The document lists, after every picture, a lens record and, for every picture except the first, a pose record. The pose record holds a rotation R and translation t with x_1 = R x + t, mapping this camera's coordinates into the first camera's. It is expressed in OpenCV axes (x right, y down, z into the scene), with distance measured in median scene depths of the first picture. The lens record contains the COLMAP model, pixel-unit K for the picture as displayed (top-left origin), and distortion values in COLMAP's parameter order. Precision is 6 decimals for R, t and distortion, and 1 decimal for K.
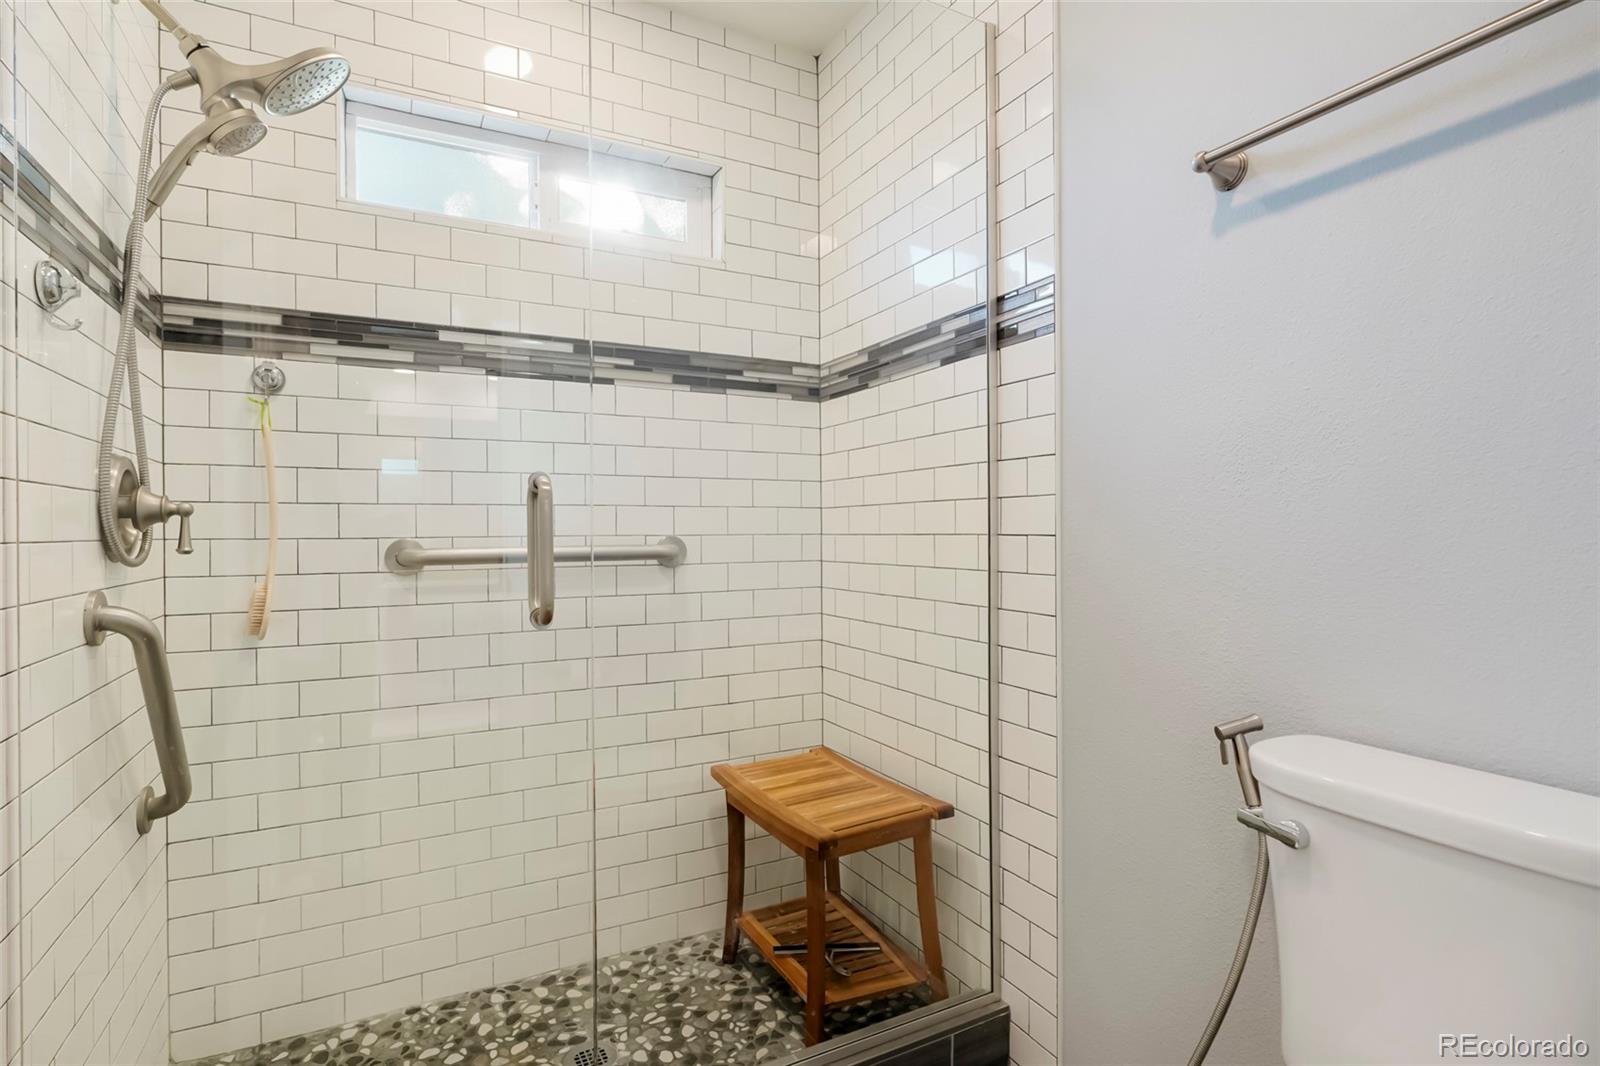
lens RADIAL K [[763.4, 0, 799.8], [0, 763.4, 533.8], [0, 0, 1]] dist [-0.009525, 0.004162]
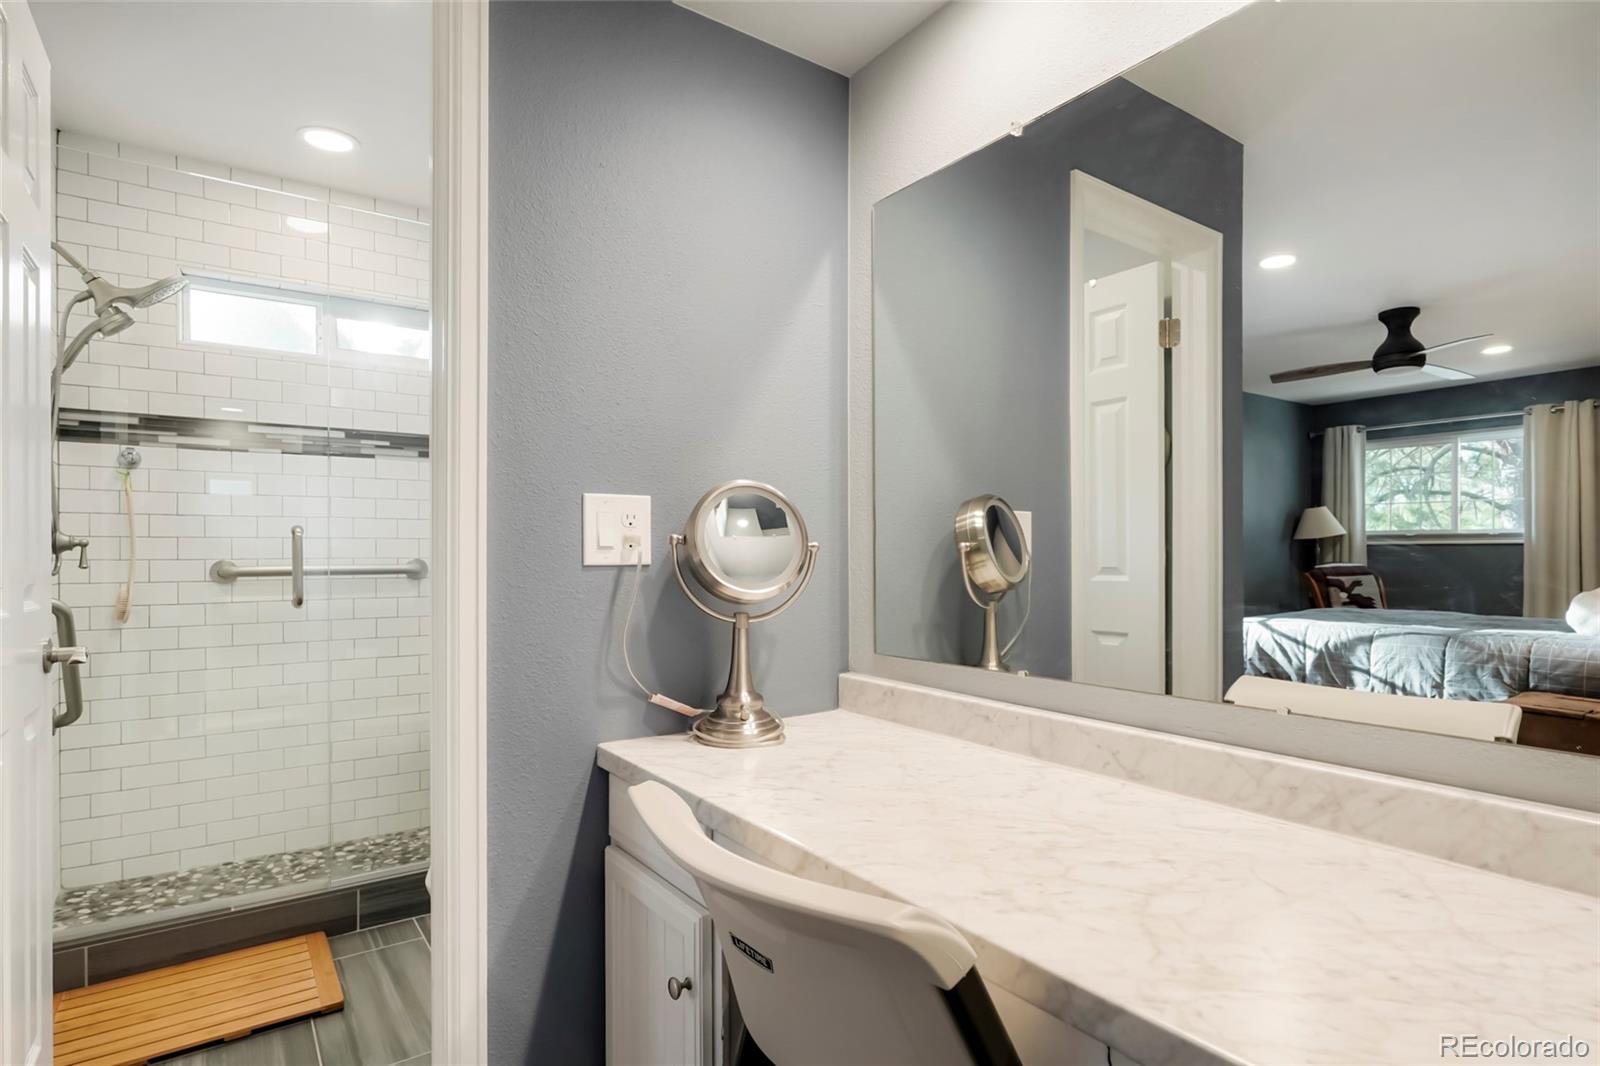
lens RADIAL K [[850.3, 0, 825.5], [0, 850.3, 555.5], [0, 0, 1]] dist [0.002949, -0.001340]
pose [[0.992293, 0.004672, 0.123822, 0.500958], [-0.004873, 0.999987, 0.001327, -0.011296], [-0.123814, -0.001921, 0.992304, -0.905236]]
